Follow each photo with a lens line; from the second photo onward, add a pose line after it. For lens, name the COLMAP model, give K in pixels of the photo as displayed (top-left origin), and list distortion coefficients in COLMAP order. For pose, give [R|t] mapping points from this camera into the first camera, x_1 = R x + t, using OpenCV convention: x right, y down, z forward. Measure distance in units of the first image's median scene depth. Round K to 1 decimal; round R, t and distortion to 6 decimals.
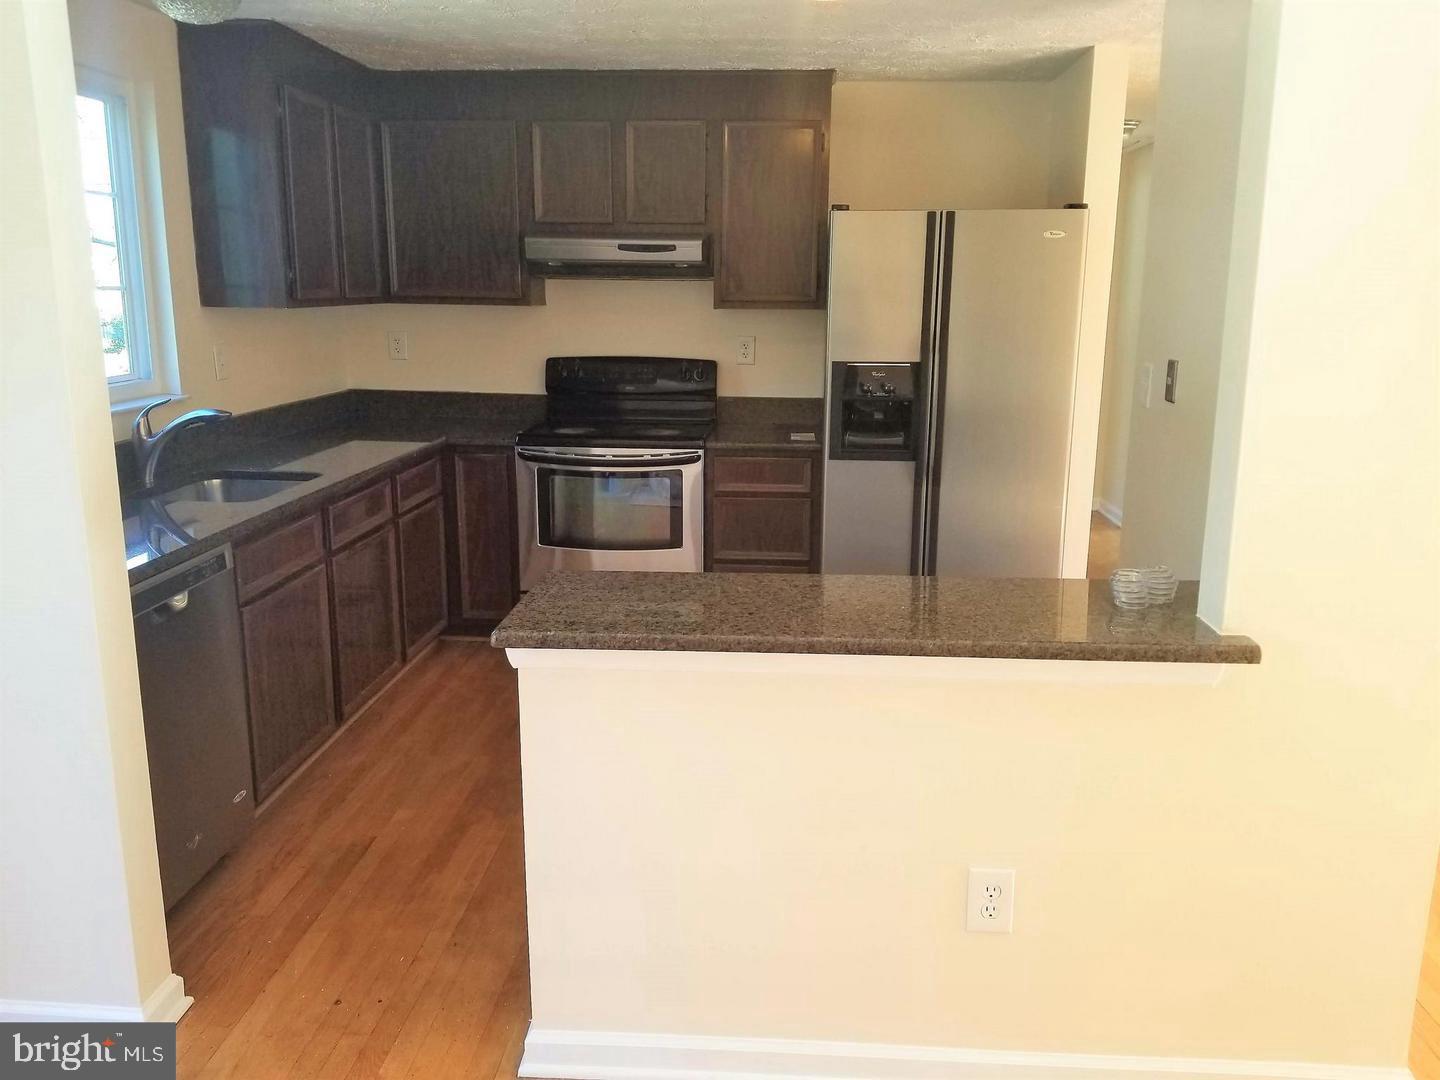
lens RADIAL K [[1079.0, 0, 711.4], [0, 1079.0, 532.0], [0, 0, 1]] dist [0.081355, -0.135061]
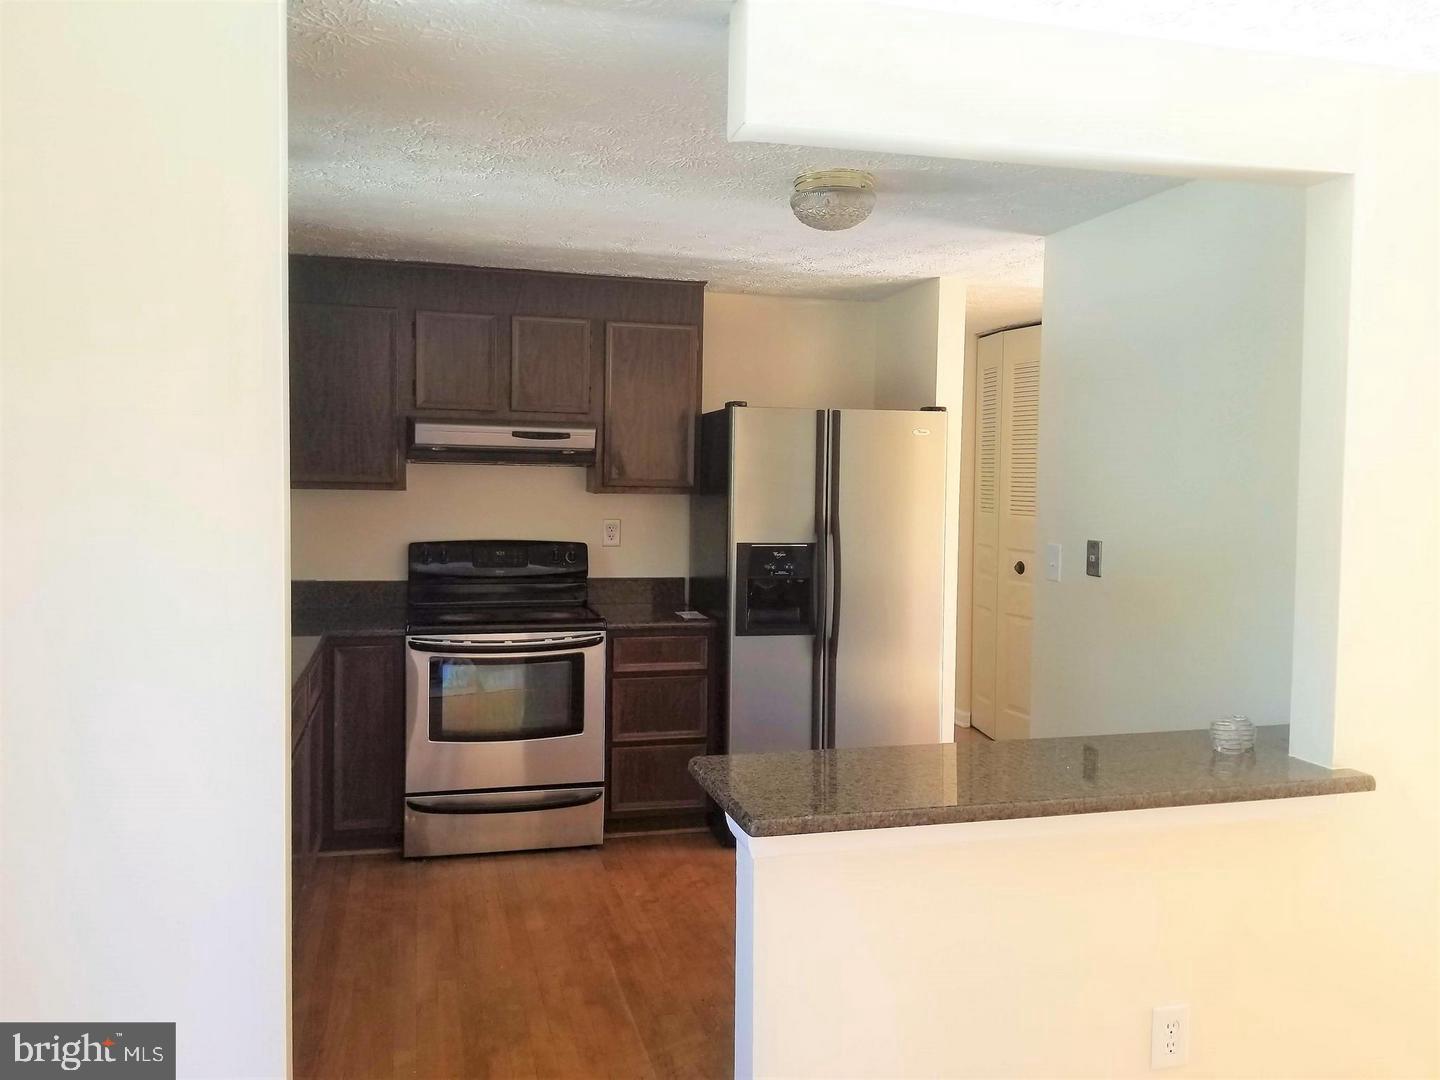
lens RADIAL K [[1079.0, 0, 711.4], [0, 1079.0, 532.0], [0, 0, 1]] dist [0.081355, -0.135061]
pose [[0.953023, -0.010129, 0.302728, -0.215301], [0.059109, 0.986445, -0.153077, -0.007868], [-0.297074, 0.163780, 0.940704, 0.013391]]
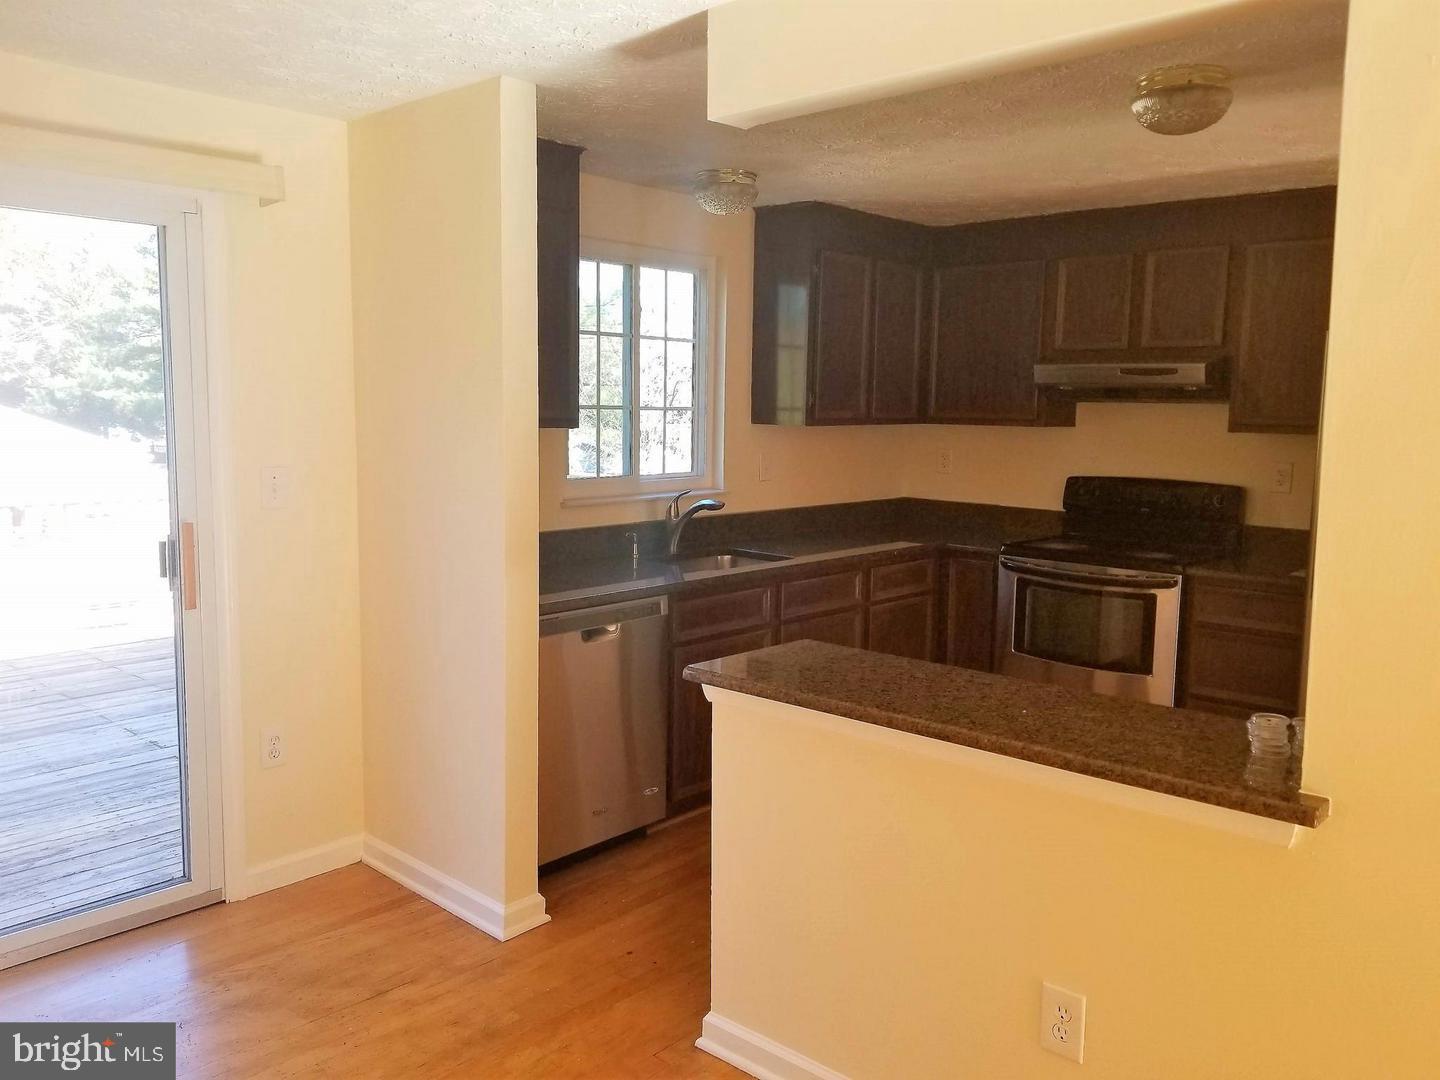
lens RADIAL K [[1069.2, 0, 717.8], [0, 1069.2, 526.9], [0, 0, 1]] dist [0.089090, -0.221350]
pose [[0.792539, 0.074719, -0.605227, 0.241035], [-0.143014, 0.987561, -0.065354, 0.002010], [0.592815, 0.138351, 0.793366, -0.006789]]
